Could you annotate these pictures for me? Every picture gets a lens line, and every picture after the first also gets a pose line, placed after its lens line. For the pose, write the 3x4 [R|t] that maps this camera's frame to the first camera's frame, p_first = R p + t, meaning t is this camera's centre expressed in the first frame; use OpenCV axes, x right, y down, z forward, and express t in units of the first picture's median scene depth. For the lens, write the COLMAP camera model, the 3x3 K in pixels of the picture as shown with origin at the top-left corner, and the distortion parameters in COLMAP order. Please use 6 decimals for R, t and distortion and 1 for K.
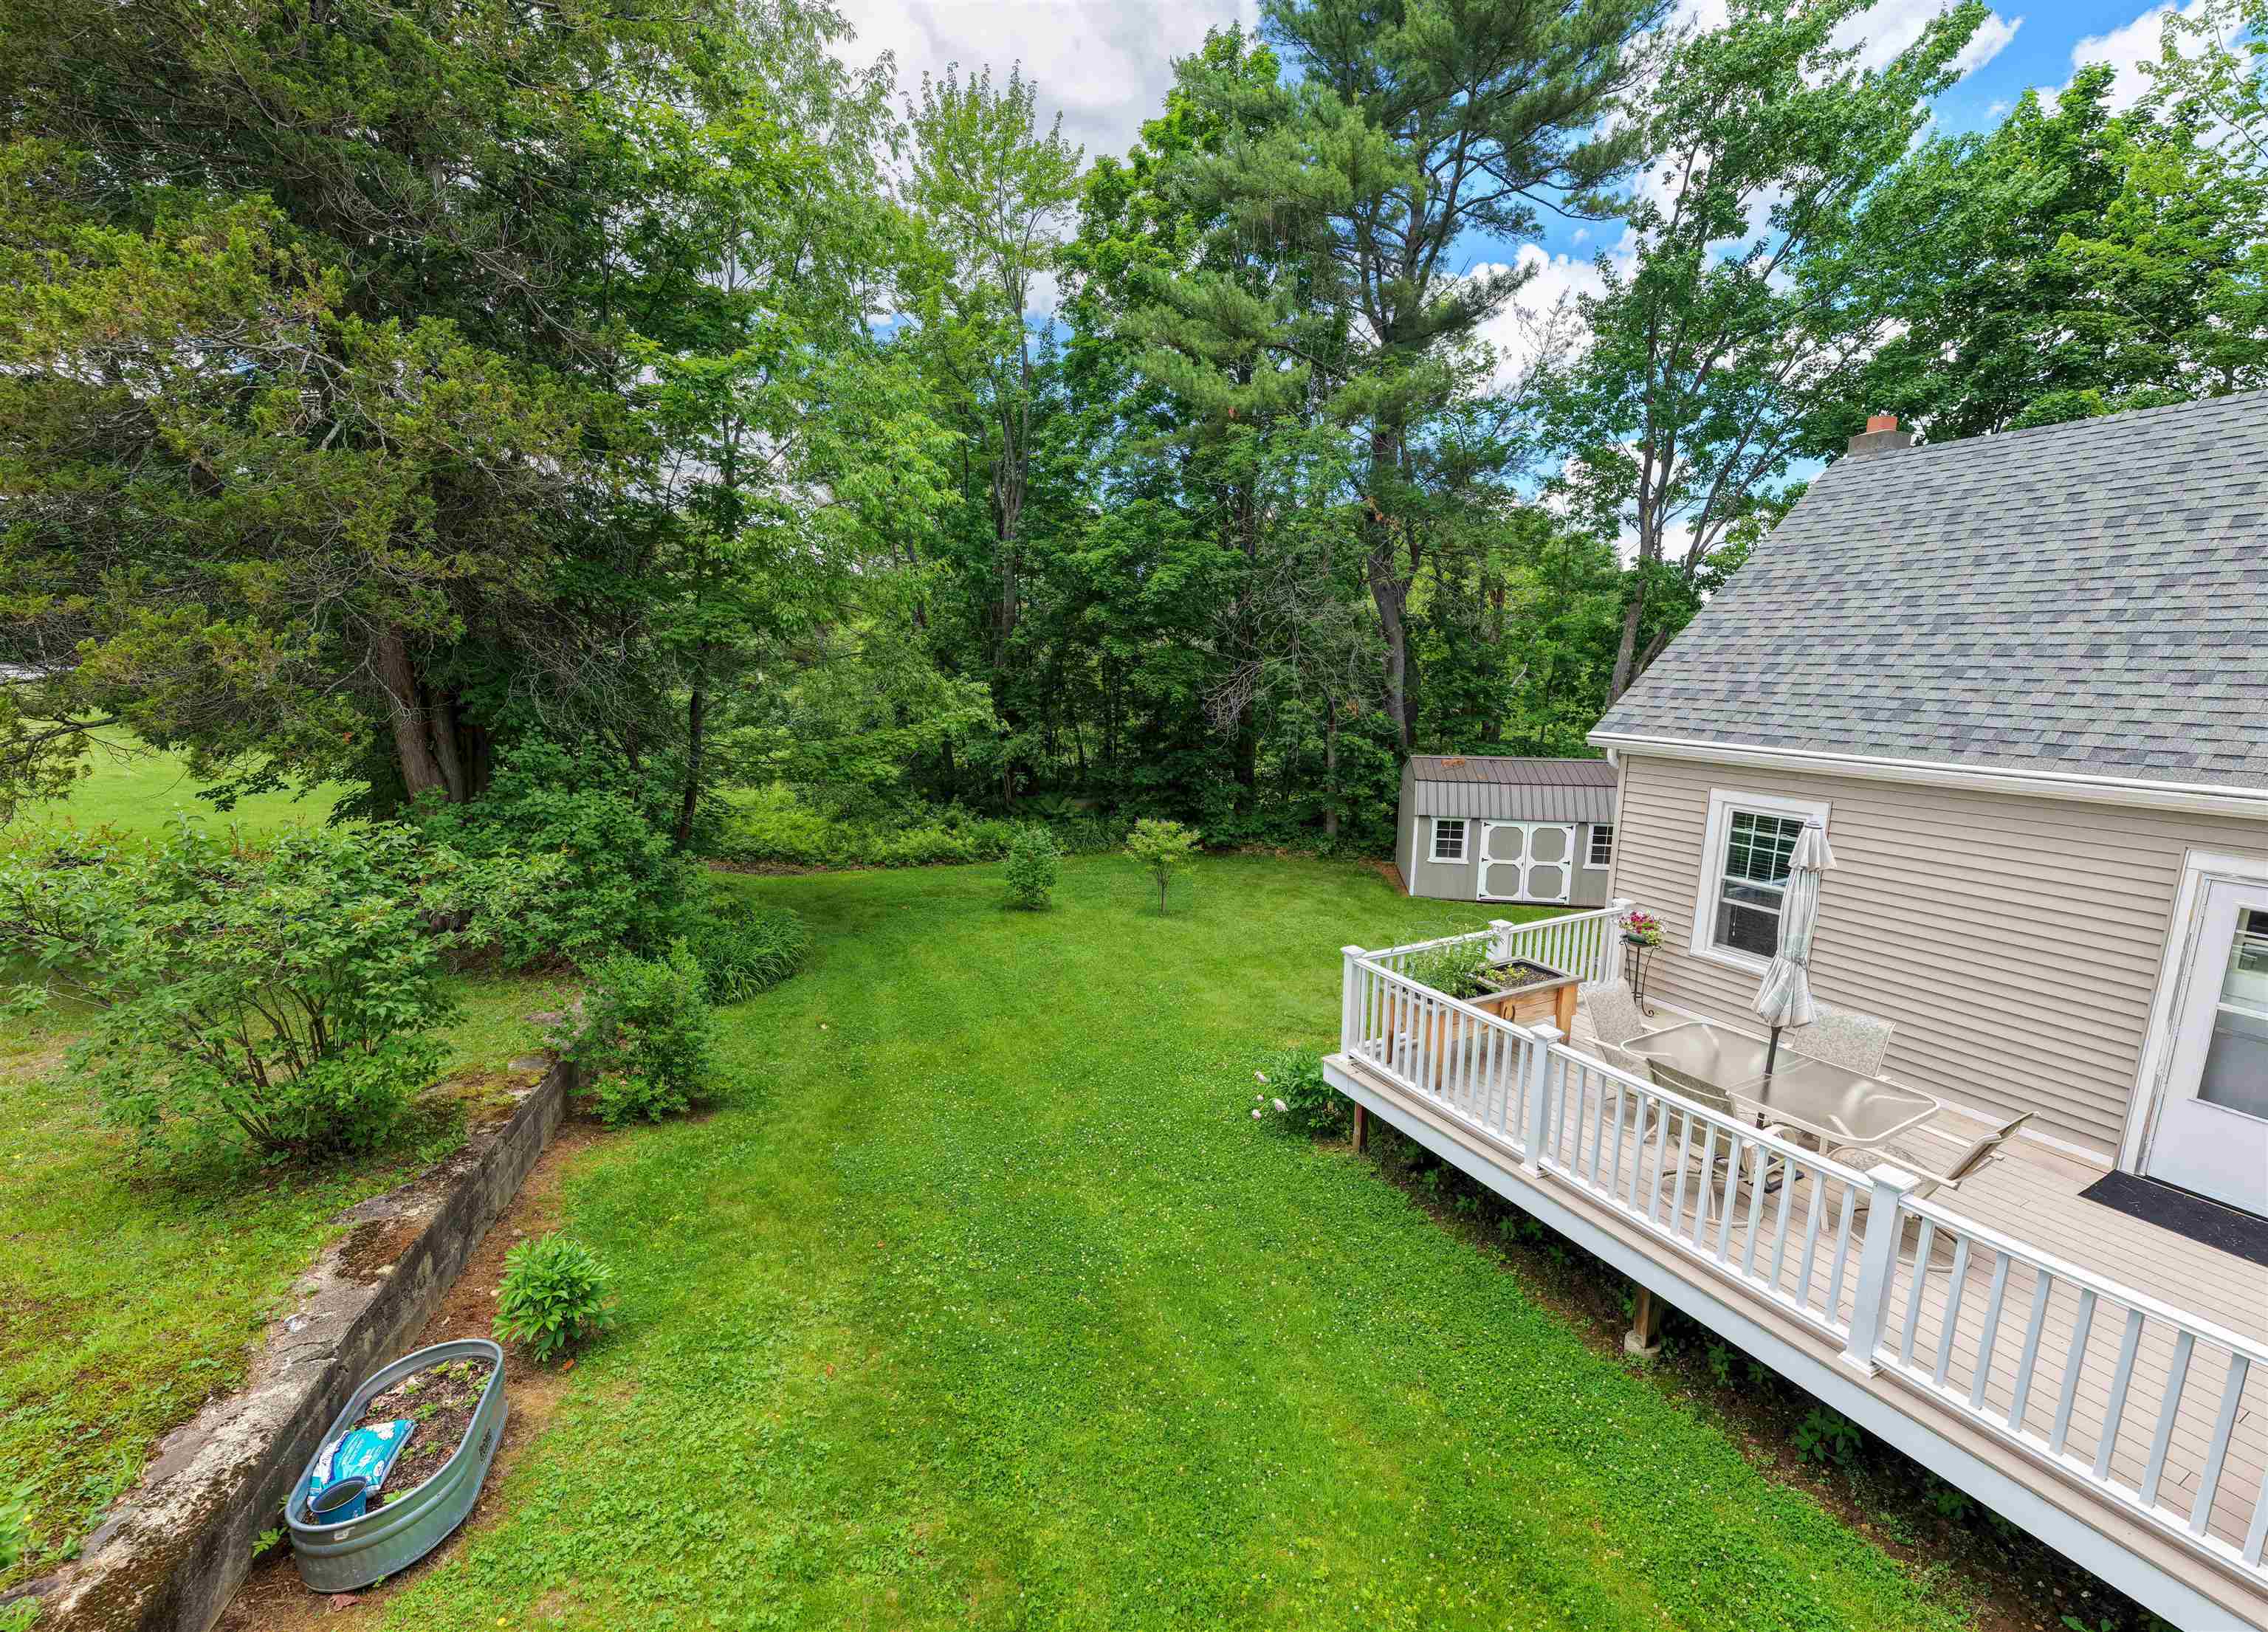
lens RADIAL K [[911.0, 0, 1134.0], [0, 911.0, 816.0], [0, 0, 1]] dist [0.002562, -0.000067]
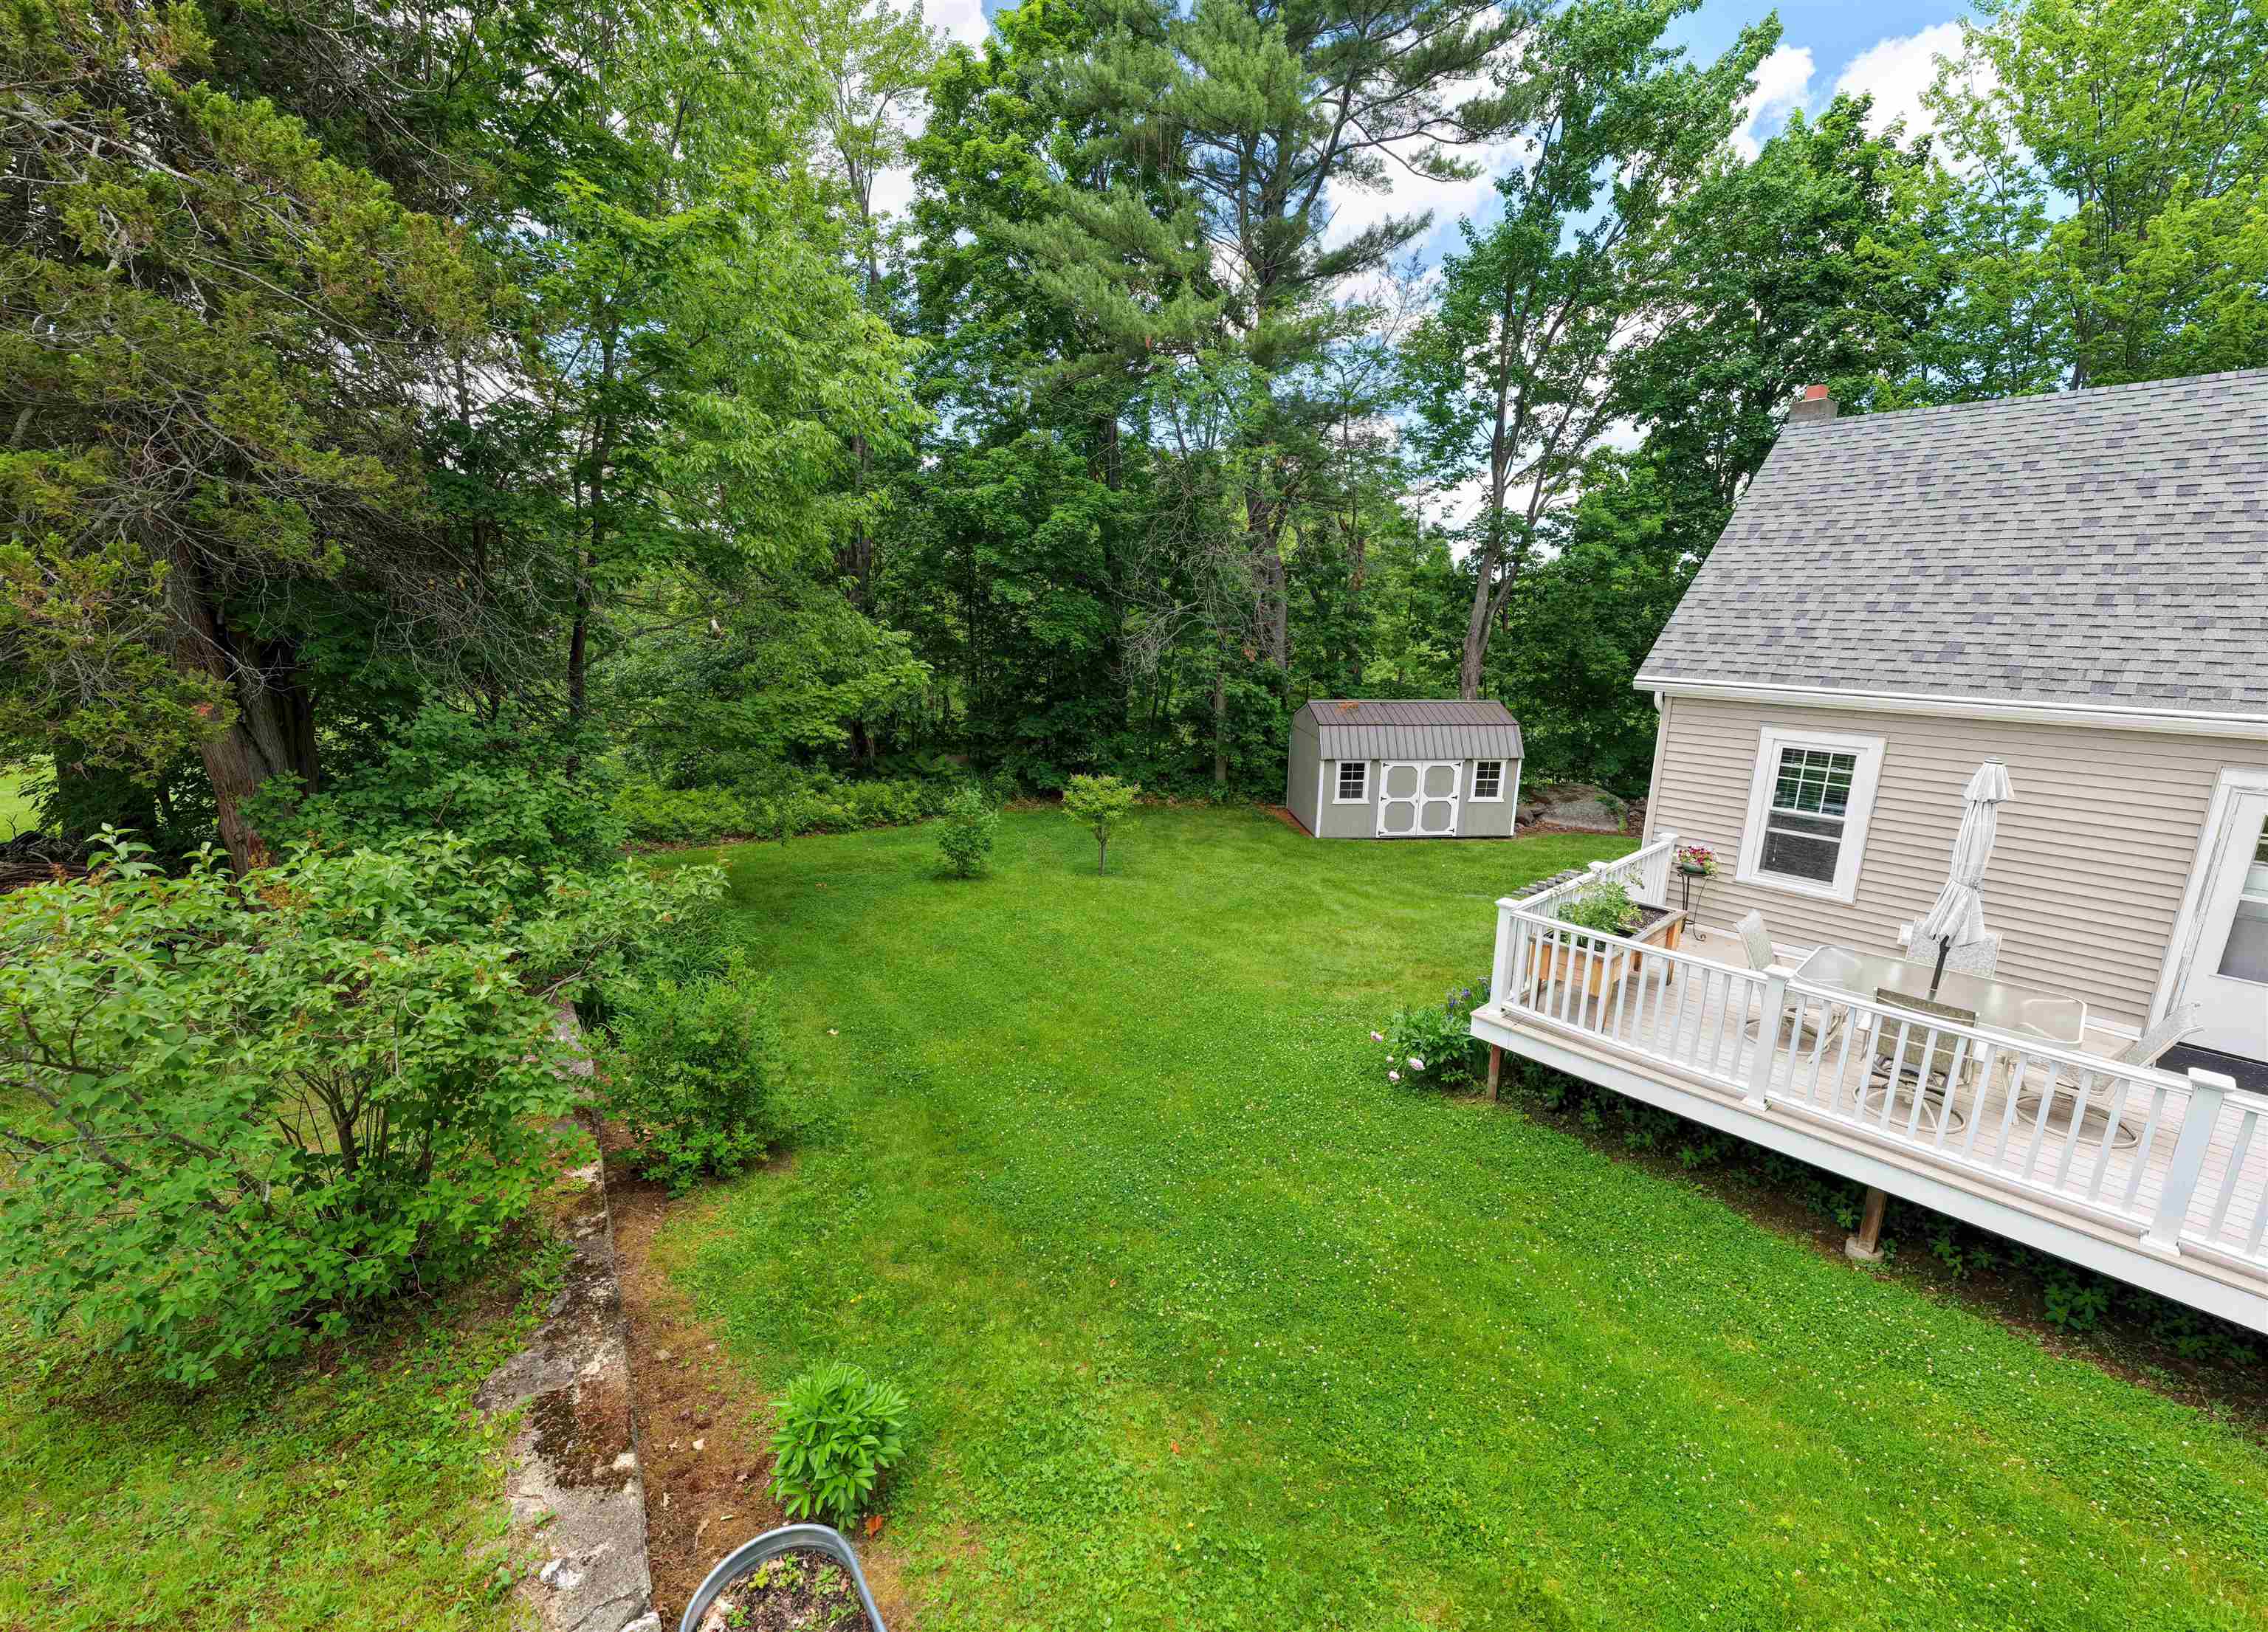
lens RADIAL K [[902.2, 0, 1134.0], [0, 902.2, 816.0], [0, 0, 1]] dist [-0.000735, 0.000217]
pose [[0.967506, -0.054891, 0.246820, -0.176992], [0.040365, 0.997163, 0.063537, -0.011564], [-0.249607, -0.051509, 0.966976, 0.073465]]
